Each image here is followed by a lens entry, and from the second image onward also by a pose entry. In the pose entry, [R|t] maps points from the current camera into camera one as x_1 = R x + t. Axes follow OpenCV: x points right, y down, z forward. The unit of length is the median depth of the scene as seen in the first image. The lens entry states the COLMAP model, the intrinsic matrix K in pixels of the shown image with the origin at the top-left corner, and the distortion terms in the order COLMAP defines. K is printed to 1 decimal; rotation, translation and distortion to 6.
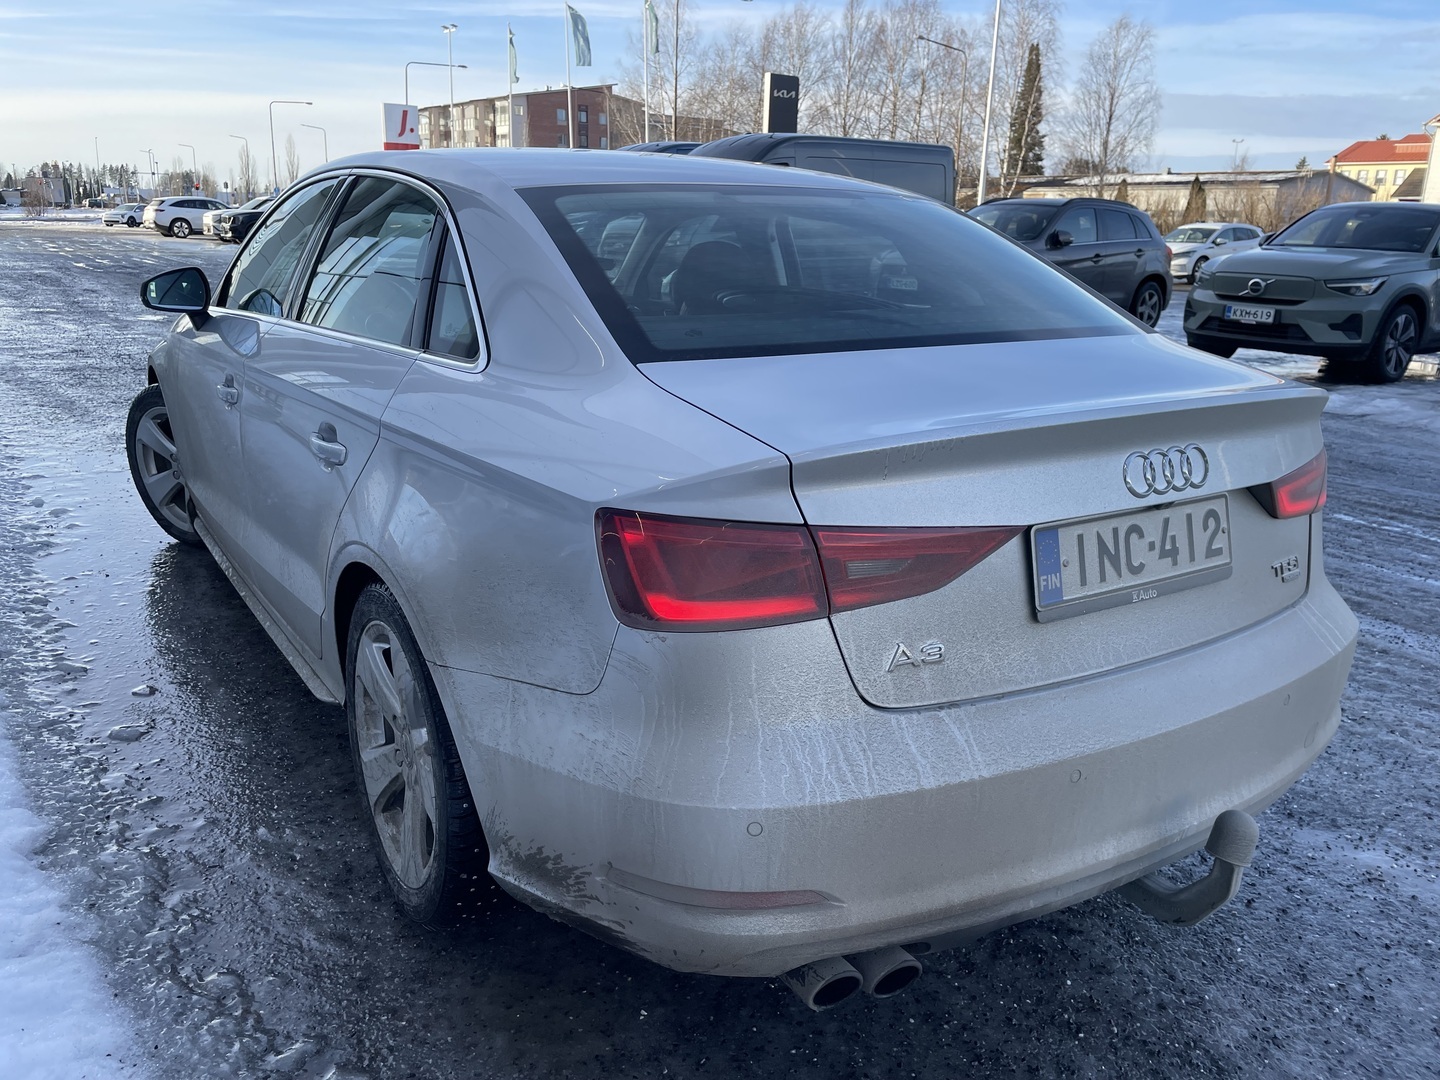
lens RADIAL K [[1091.4, 0, 718.1], [0, 1091.4, 530.8], [0, 0, 1]] dist [0.074235, -0.102364]
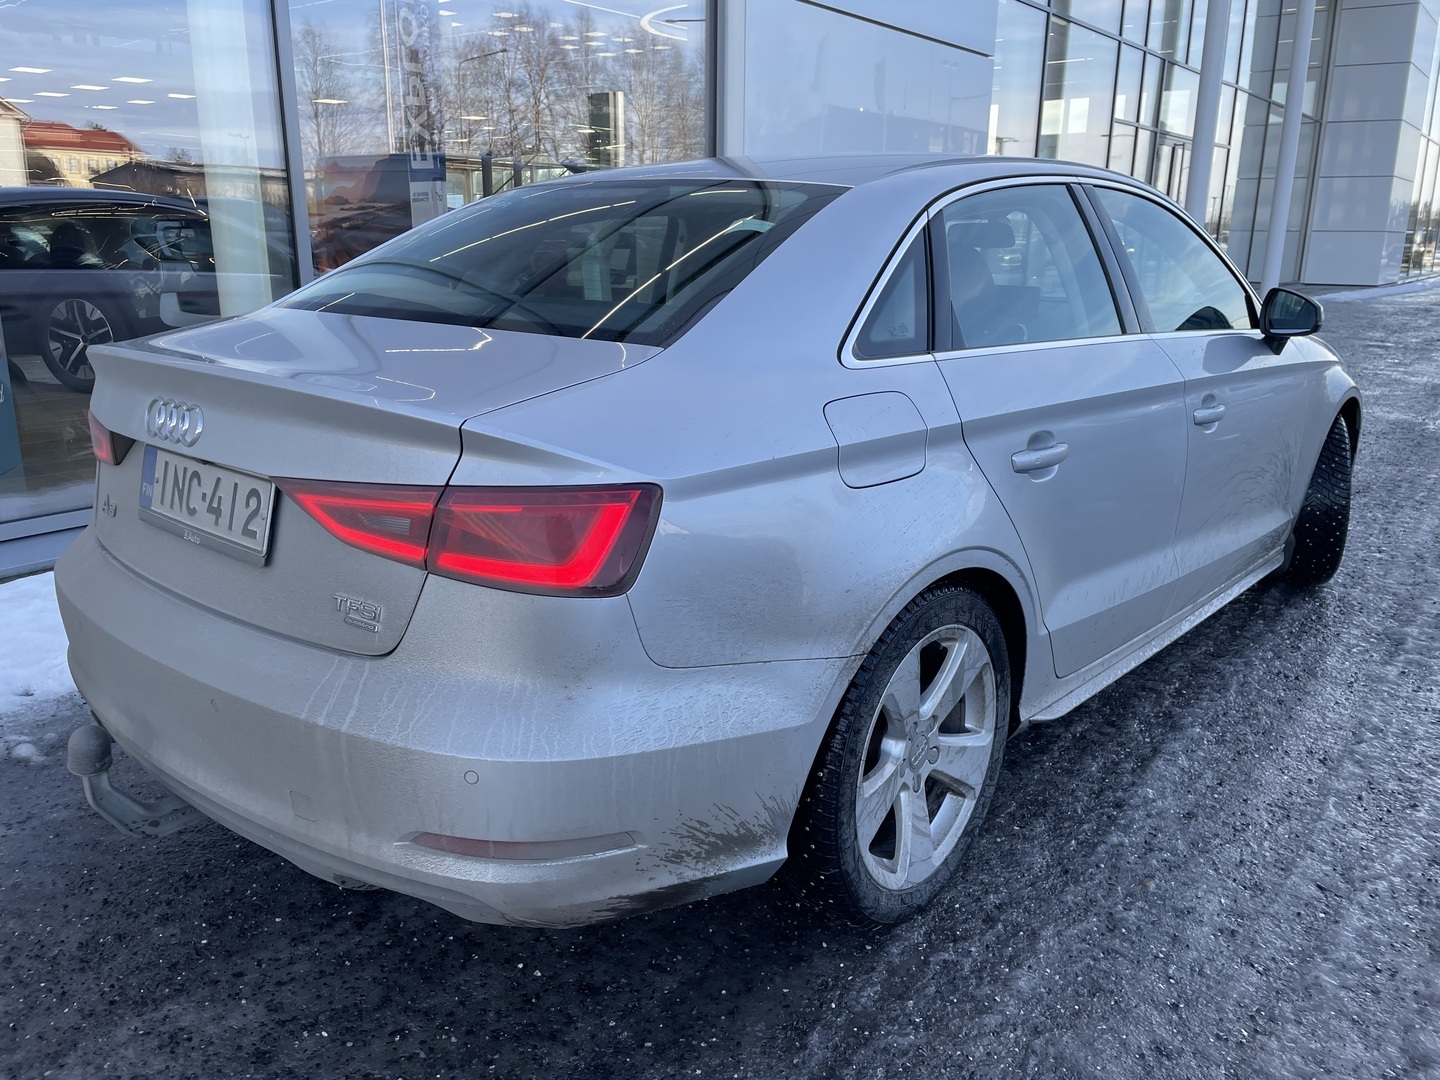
lens RADIAL K [[1091.4, 0, 717.8], [0, 1091.4, 547.7], [0, 0, 1]] dist [0.074235, -0.102364]
pose [[0.280428, 0.221431, -0.933985, 1.491682], [-0.288725, 0.947425, 0.137928, -0.224279], [0.915422, 0.230986, 0.329617, 1.065574]]
